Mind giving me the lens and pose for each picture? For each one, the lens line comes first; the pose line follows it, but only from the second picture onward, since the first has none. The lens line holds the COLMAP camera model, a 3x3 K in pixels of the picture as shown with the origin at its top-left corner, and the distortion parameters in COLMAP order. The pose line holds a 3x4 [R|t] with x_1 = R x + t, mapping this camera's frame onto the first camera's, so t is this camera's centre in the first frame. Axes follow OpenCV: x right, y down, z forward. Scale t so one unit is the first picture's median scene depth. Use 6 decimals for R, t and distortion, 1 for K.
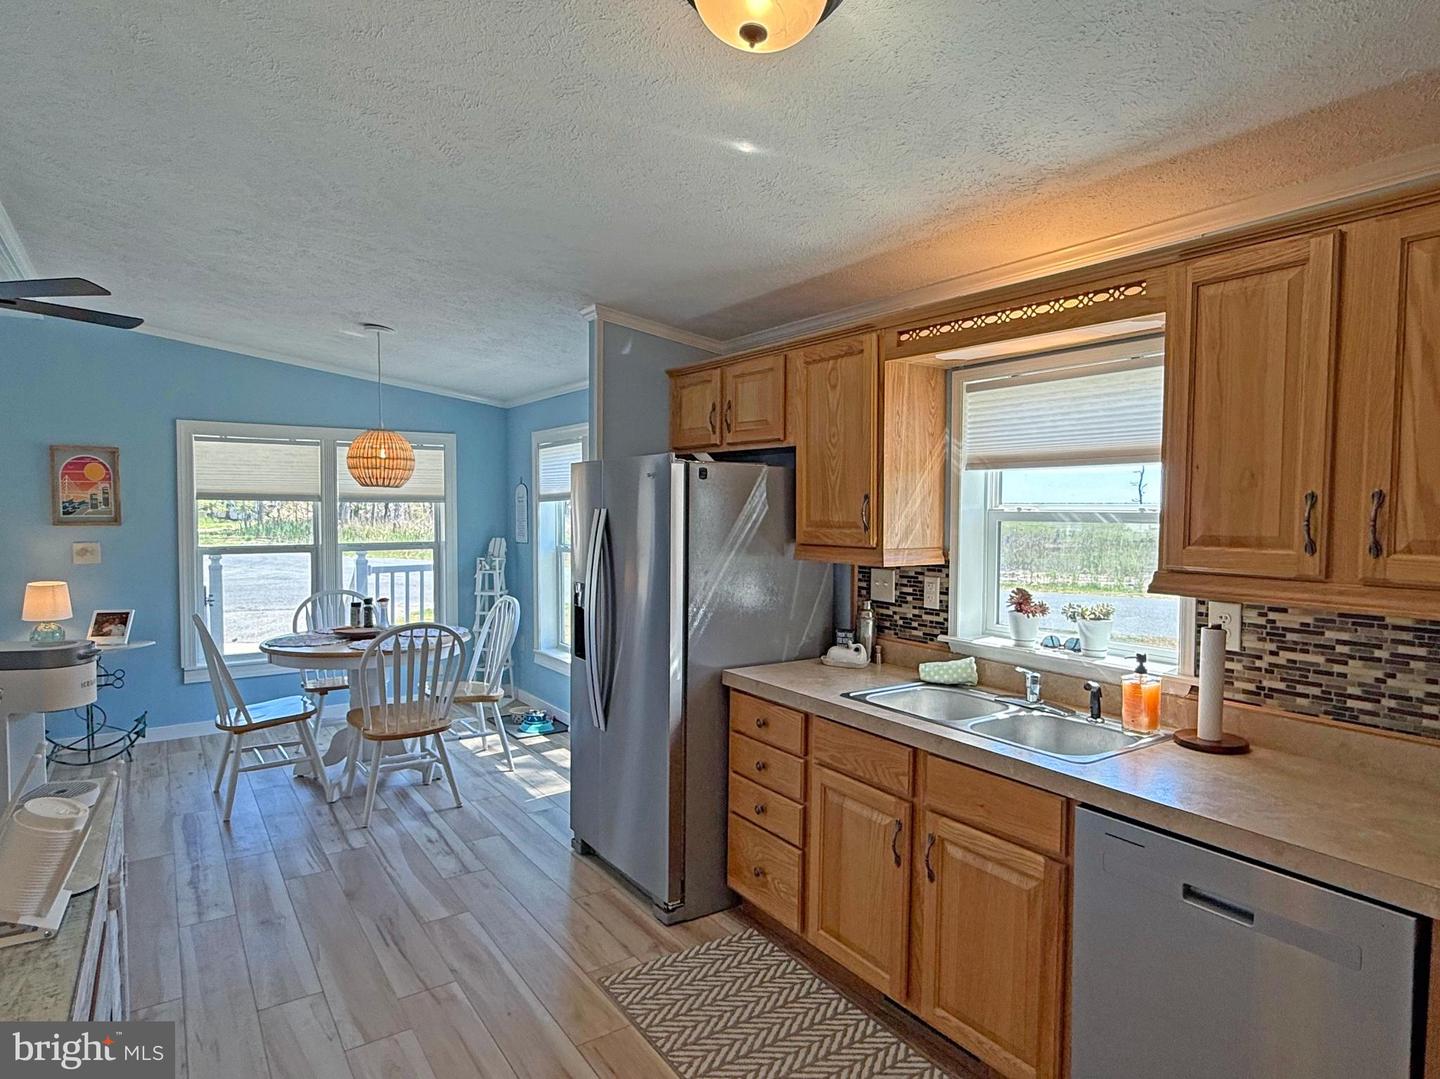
lens RADIAL K [[875.4, 0, 762.8], [0, 875.4, 541.7], [0, 0, 1]] dist [0.030897, -0.001381]
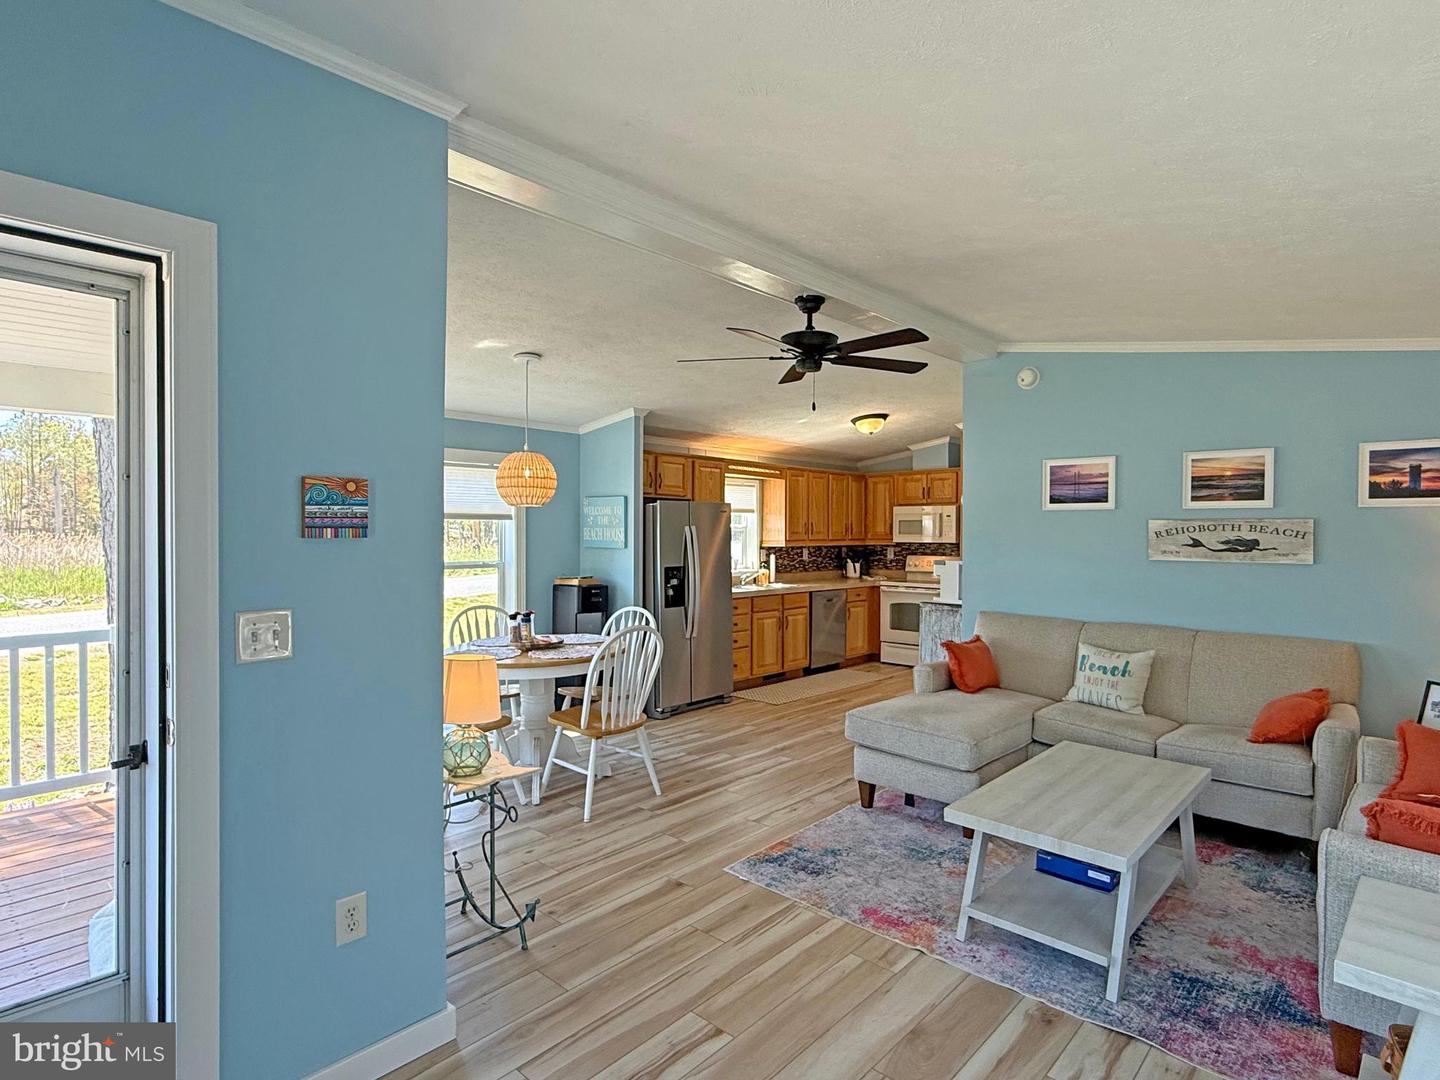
lens RADIAL K [[753.2, 0, 720.0], [0, 753.2, 540.0], [0, 0, 1]] dist [0.000736, 0.000026]
pose [[-0.218609, -0.044795, 0.974784, -2.742602], [0.014782, 0.998679, 0.049208, -0.143563], [-0.975701, 0.025166, -0.217658, 1.922540]]
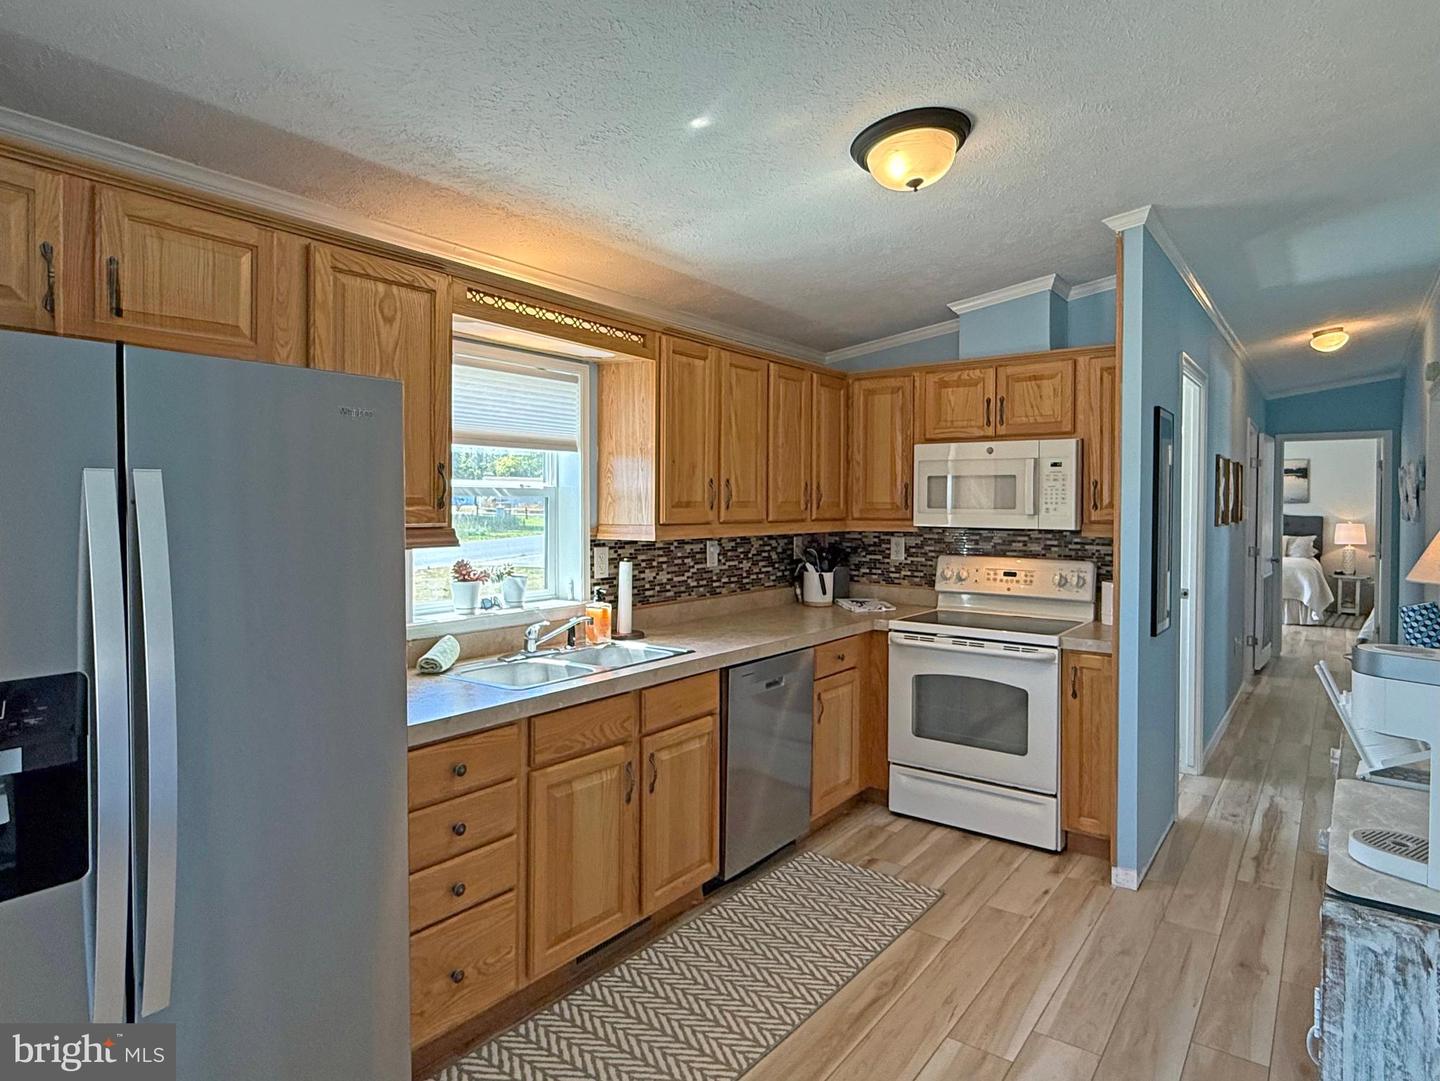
lens RADIAL K [[824.3, 0, 724.7], [0, 824.3, 510.1], [0, 0, 1]] dist [-0.003280, -0.000436]
pose [[-0.330040, -0.042781, 0.942997, -0.889021], [0.007795, 0.998815, 0.048042, -0.062900], [-0.943935, 0.023206, -0.329316, 1.261087]]
